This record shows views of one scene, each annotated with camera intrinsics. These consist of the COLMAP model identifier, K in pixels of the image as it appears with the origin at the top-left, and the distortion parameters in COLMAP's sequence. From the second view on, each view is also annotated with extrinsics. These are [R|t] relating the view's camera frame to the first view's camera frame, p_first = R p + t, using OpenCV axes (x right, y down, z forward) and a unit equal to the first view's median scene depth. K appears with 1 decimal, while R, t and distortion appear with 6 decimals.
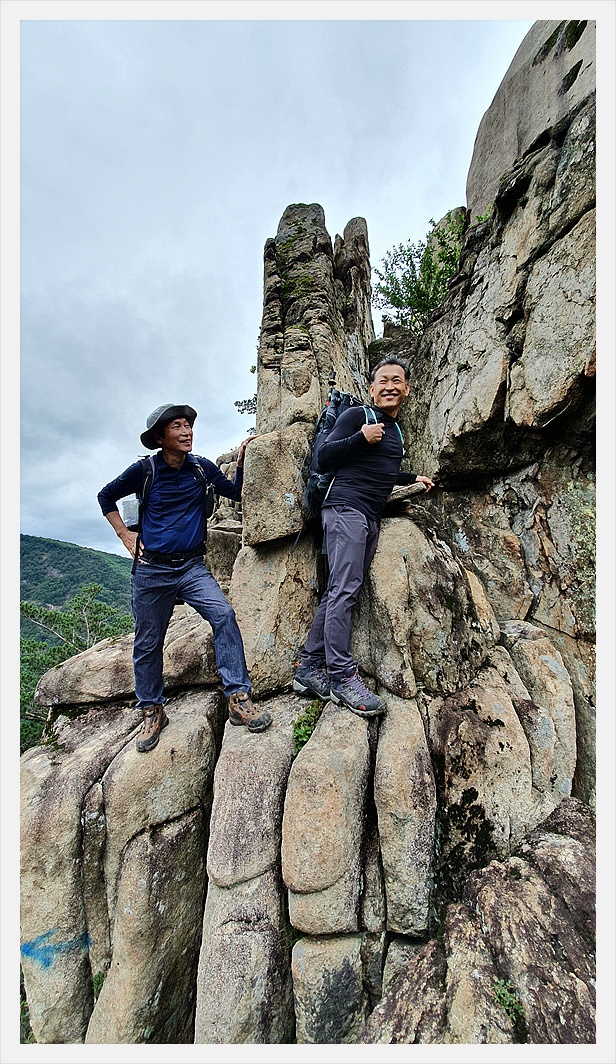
lens RADIAL K [[400.1, 0, 307.7], [0, 400.1, 527.4], [0, 0, 1]] dist [-0.001424, -0.003202]
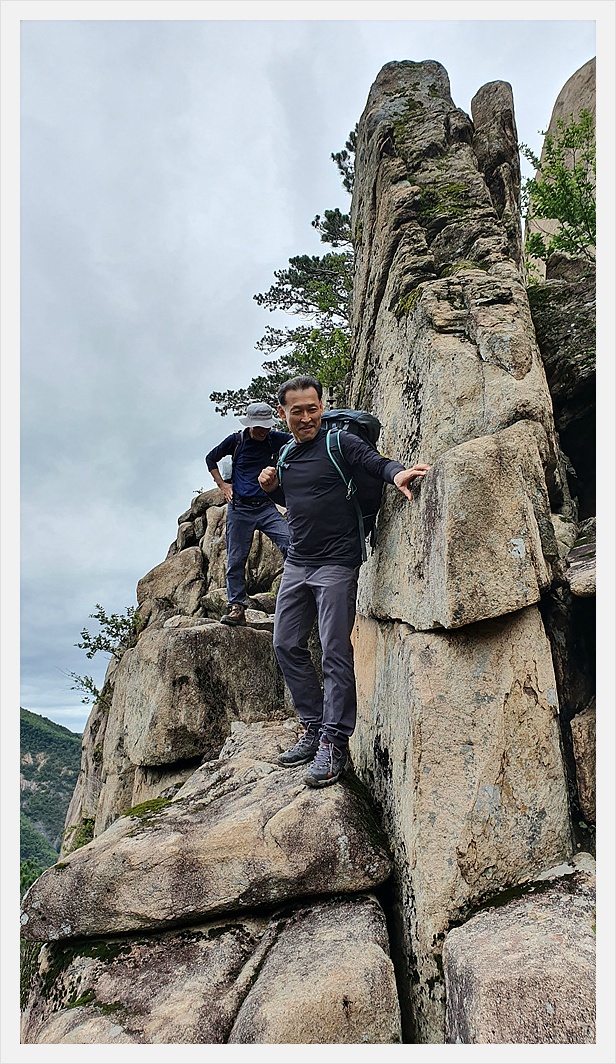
lens RADIAL K [[800.1, 0, 309.3], [0, 800.1, 540.2], [0, 0, 1]] dist [0.009955, -0.000616]
pose [[0.999890, -0.007622, 0.012724, -0.315971], [0.009136, 0.992305, -0.123476, 0.051417], [-0.011685, 0.123579, 0.992266, -0.138871]]
